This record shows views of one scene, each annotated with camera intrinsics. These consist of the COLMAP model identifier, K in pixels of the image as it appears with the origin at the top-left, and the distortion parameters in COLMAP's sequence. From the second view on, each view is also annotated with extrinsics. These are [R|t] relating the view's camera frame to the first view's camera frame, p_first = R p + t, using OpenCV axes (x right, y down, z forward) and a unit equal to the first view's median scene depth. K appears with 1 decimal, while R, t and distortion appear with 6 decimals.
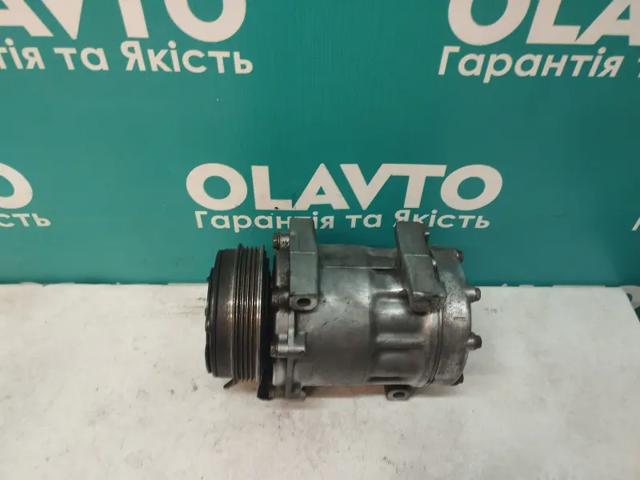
lens RADIAL K [[549.4, 0, 320.0], [0, 549.4, 240.0], [0, 0, 1]] dist [0.011333, -0.027094]
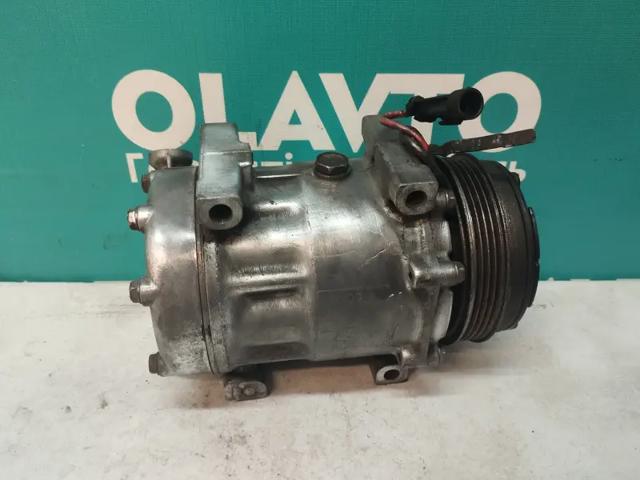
lens RADIAL K [[549.4, 0, 320.0], [0, 549.4, 240.0], [0, 0, 1]] dist [0.011333, -0.027094]
pose [[0.999949, -0.010053, 0.000787, 0.033625], [0.009945, 0.970214, -0.242045, 0.256843], [0.001670, 0.242040, 0.970265, 0.337647]]
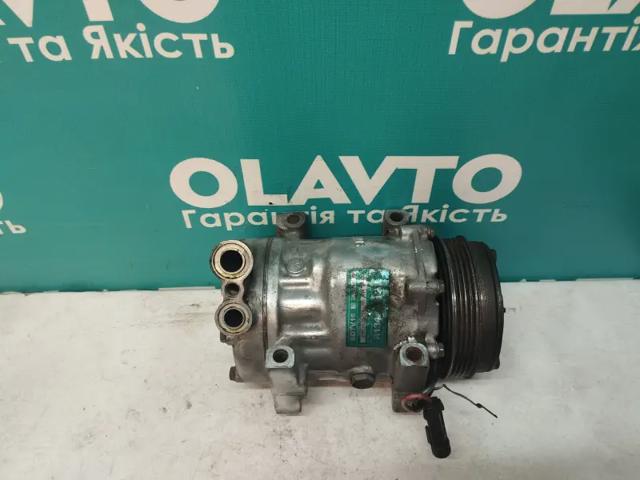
lens RADIAL K [[549.4, 0, 320.0], [0, 549.4, 240.0], [0, 0, 1]] dist [0.011333, -0.027094]
pose [[0.999526, -0.026863, -0.015020, 0.014500], [0.027422, 0.998888, 0.038360, -0.039178], [0.013972, -0.038753, 0.999151, 0.098848]]
